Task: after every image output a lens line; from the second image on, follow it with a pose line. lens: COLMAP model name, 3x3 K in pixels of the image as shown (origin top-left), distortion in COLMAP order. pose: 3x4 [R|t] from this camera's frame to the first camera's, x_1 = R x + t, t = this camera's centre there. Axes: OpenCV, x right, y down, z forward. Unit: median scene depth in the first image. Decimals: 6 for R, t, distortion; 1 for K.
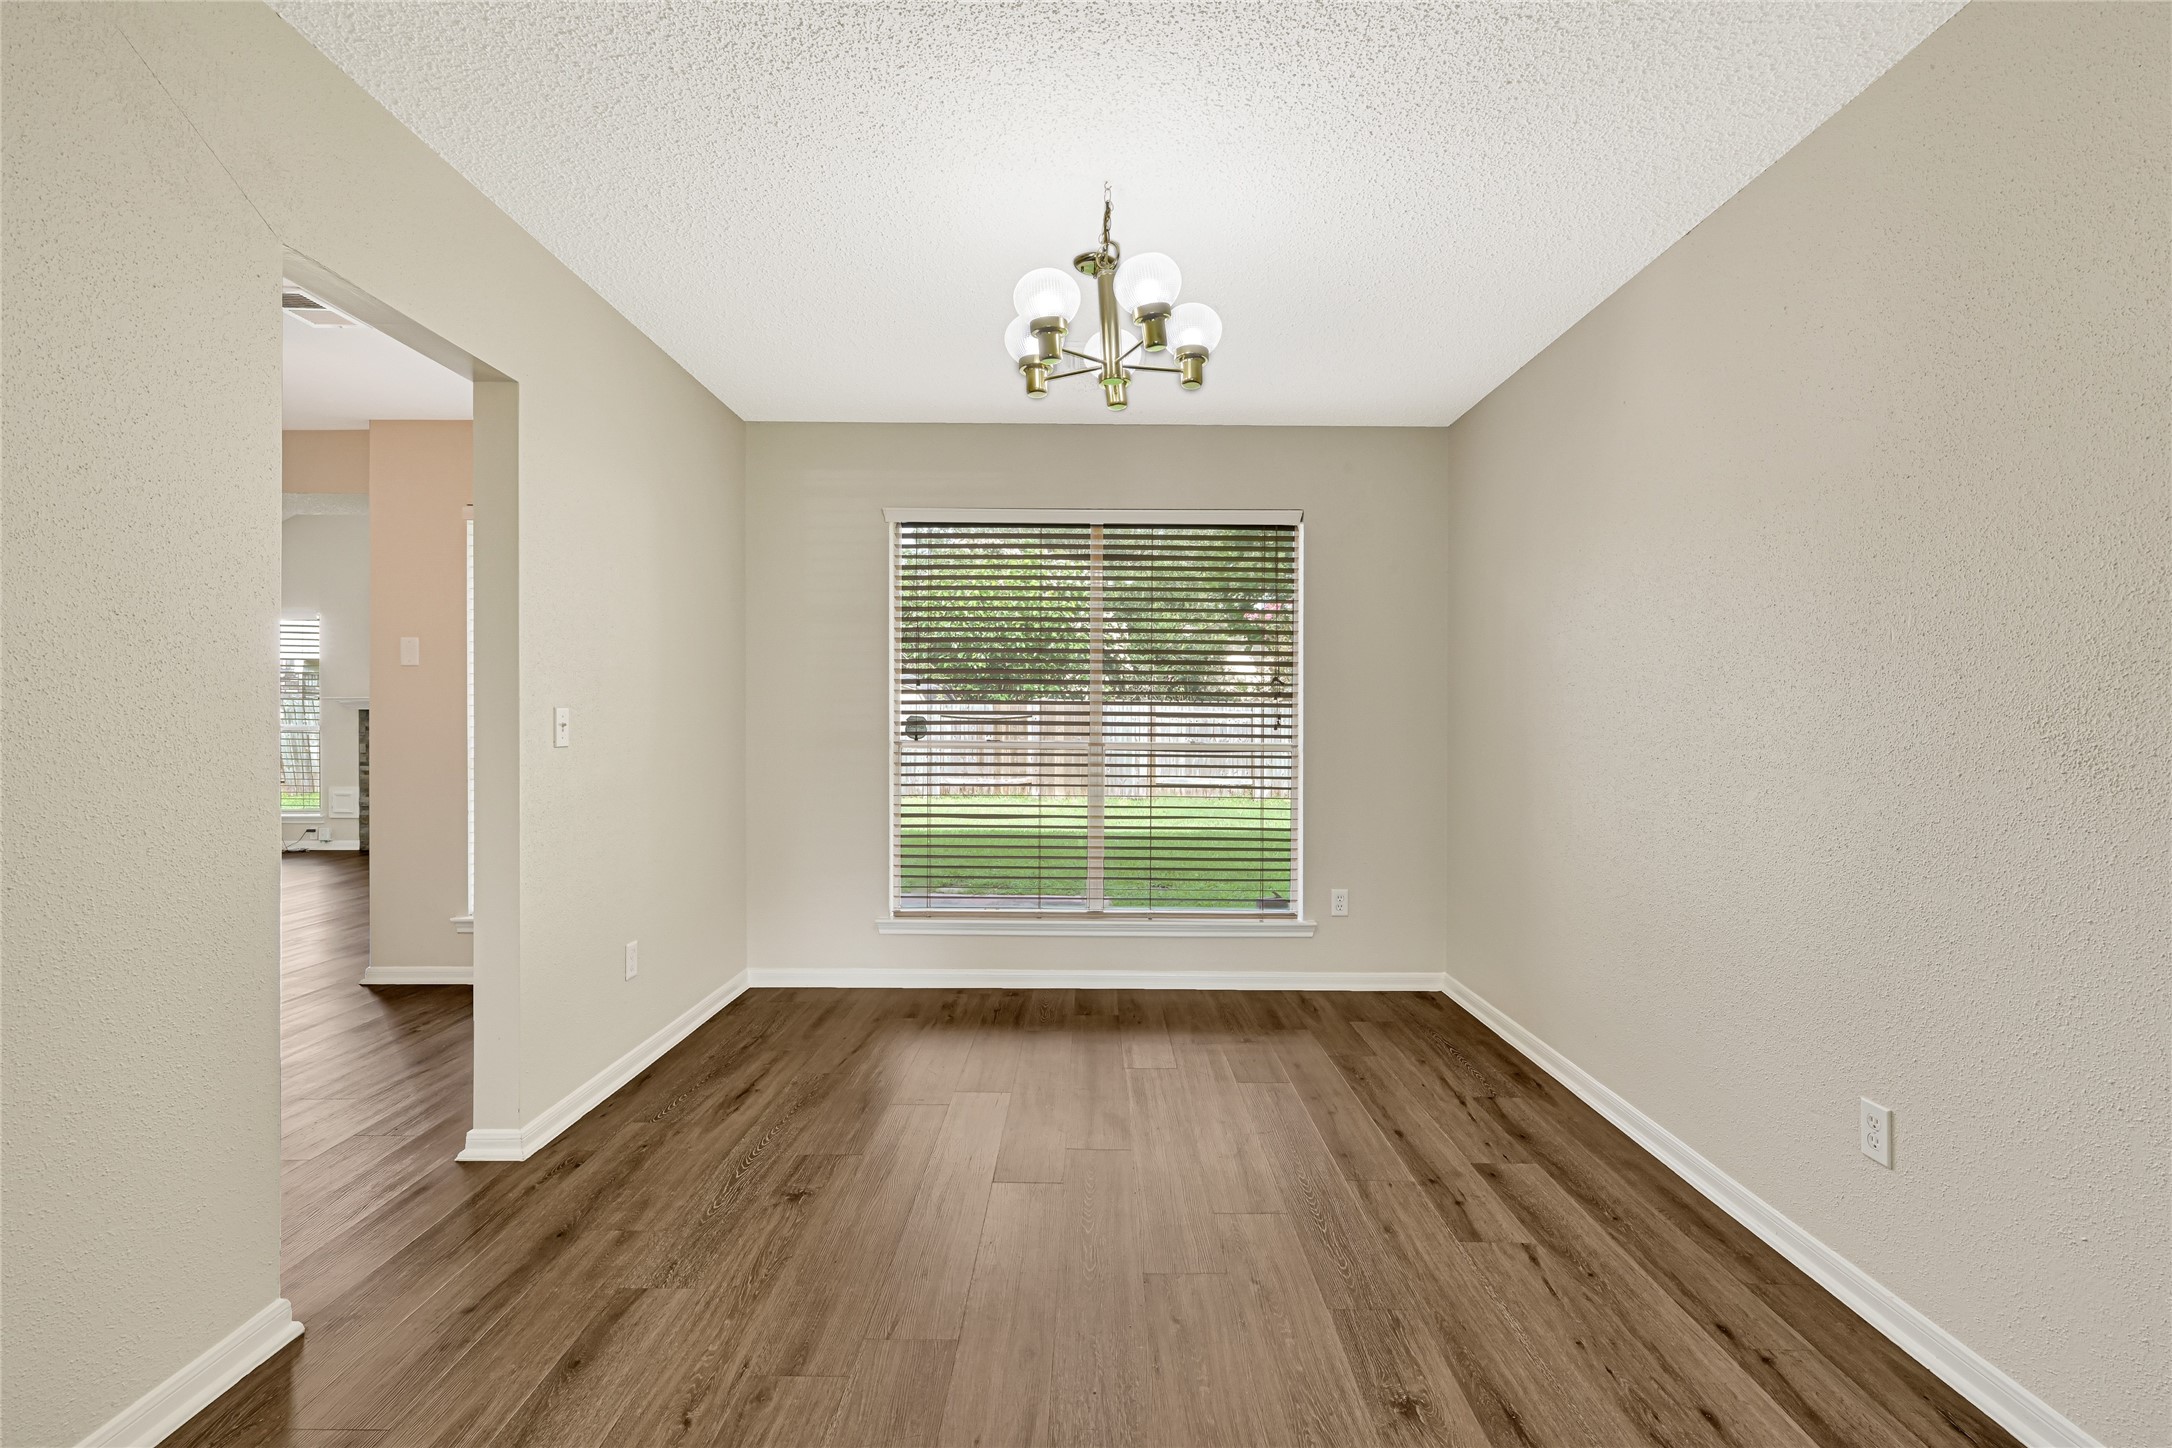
lens RADIAL K [[1081.5, 0, 1080.8], [0, 1081.5, 730.9], [0, 0, 1]] dist [-0.002296, -0.000052]
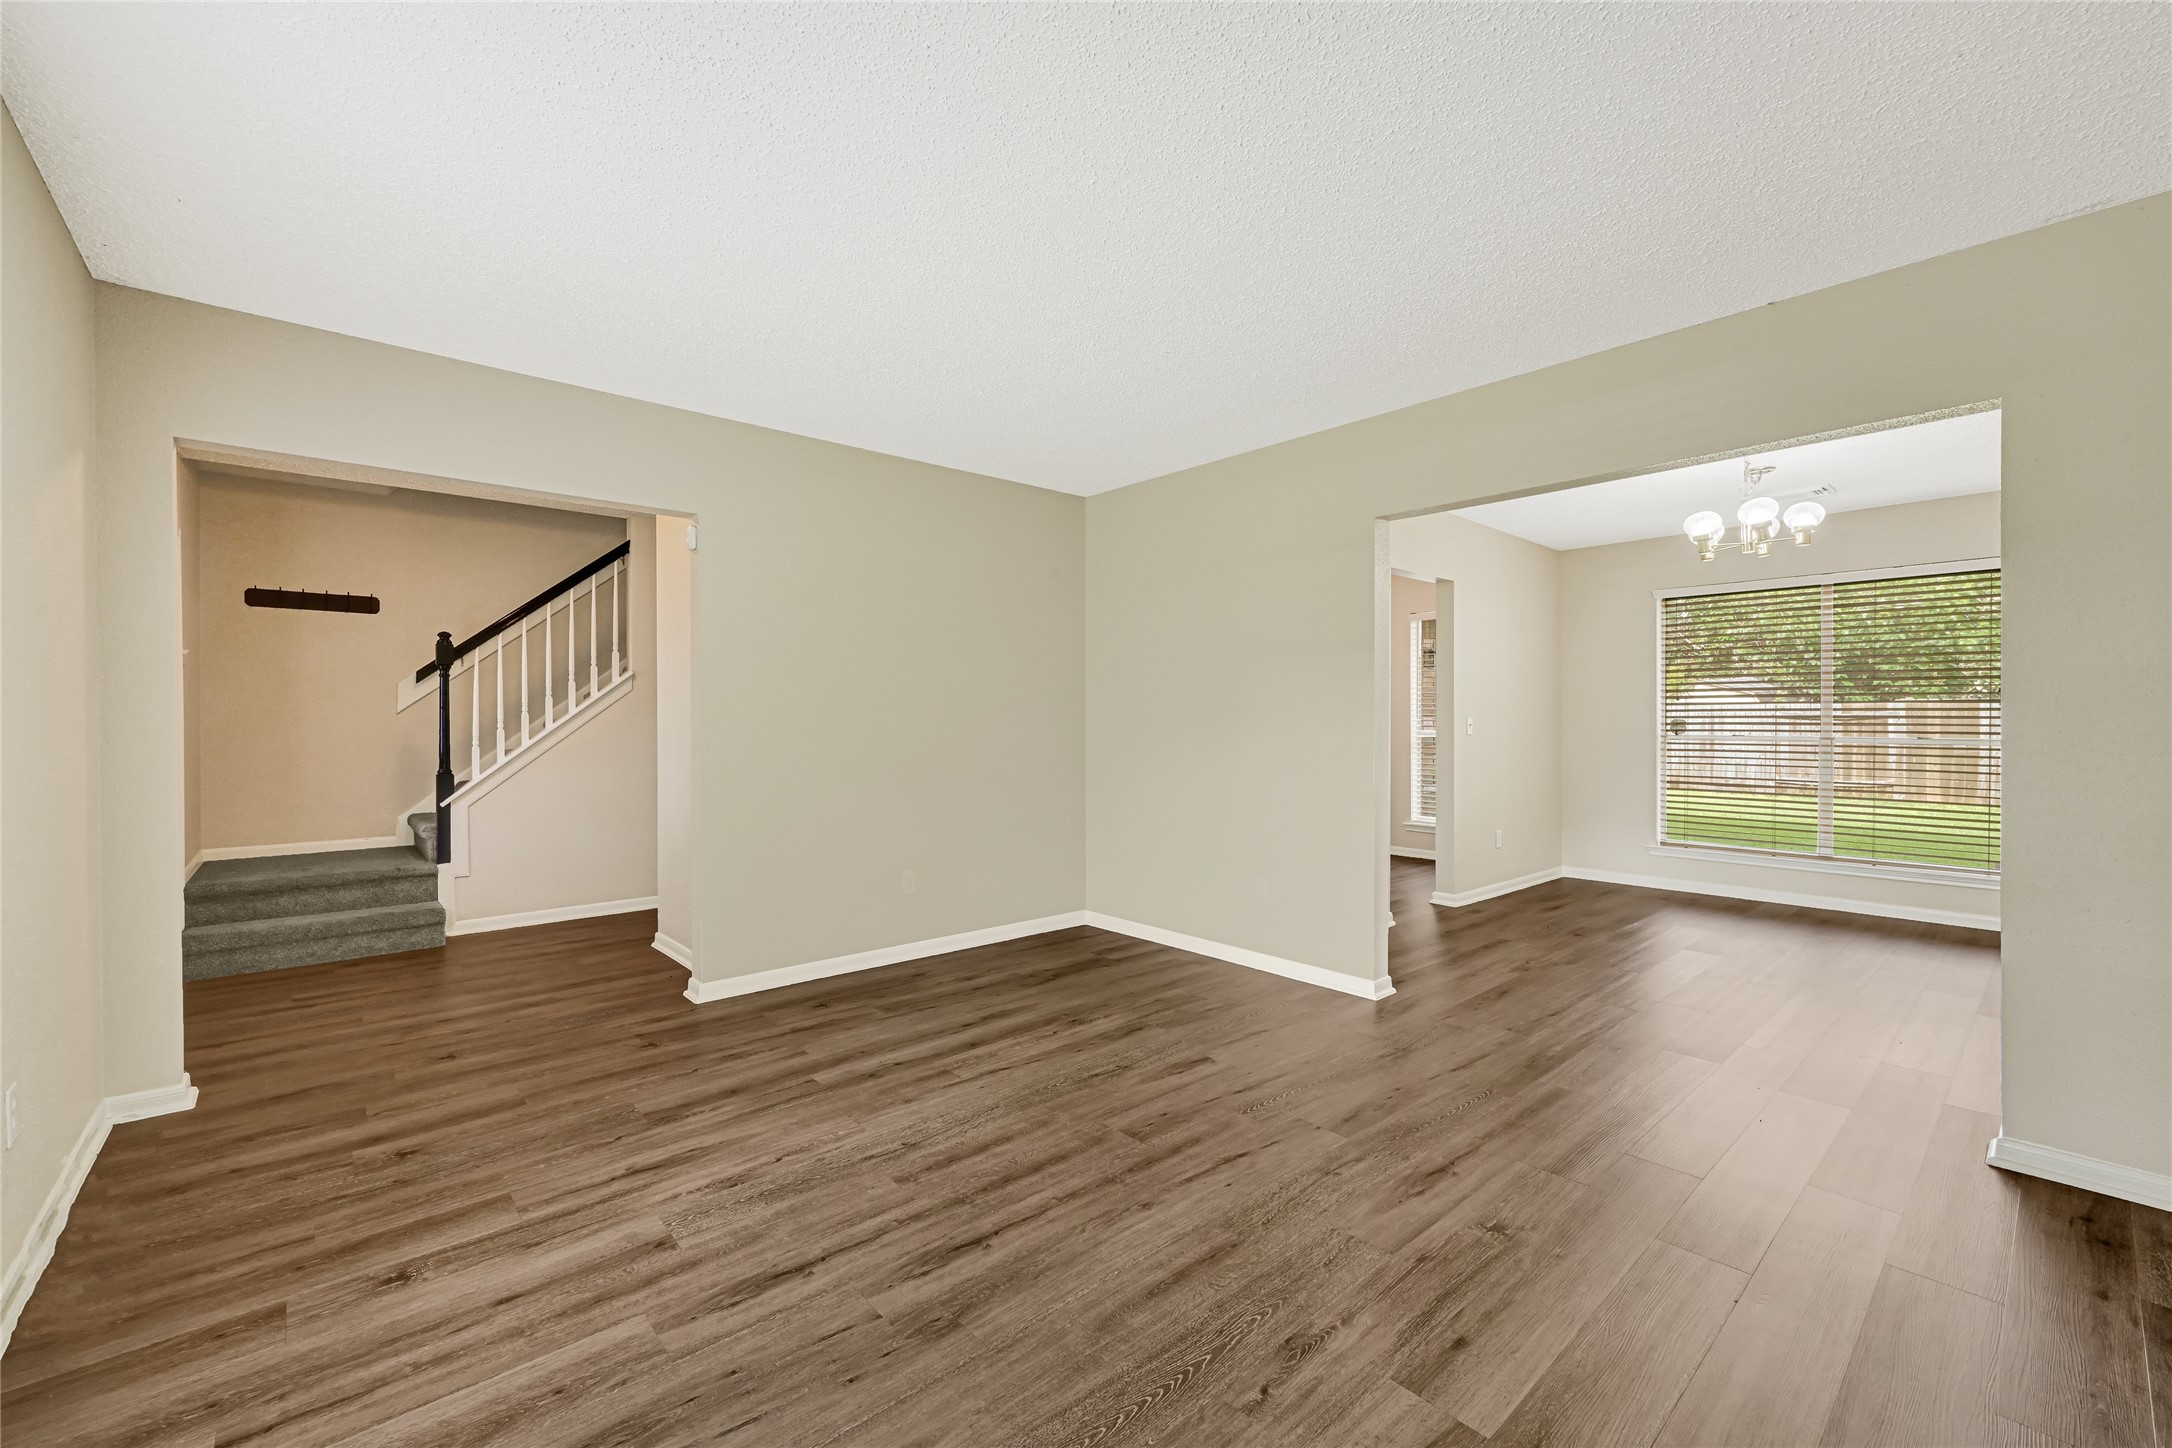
lens RADIAL K [[890.7, 0, 1103.4], [0, 890.7, 728.4], [0, 0, 1]] dist [0.009022, -0.000959]
pose [[0.705574, 0.004051, -0.708625, 0.181729], [-0.003137, 0.999992, 0.002593, -0.001179], [0.708629, 0.000393, 0.705581, -0.516024]]
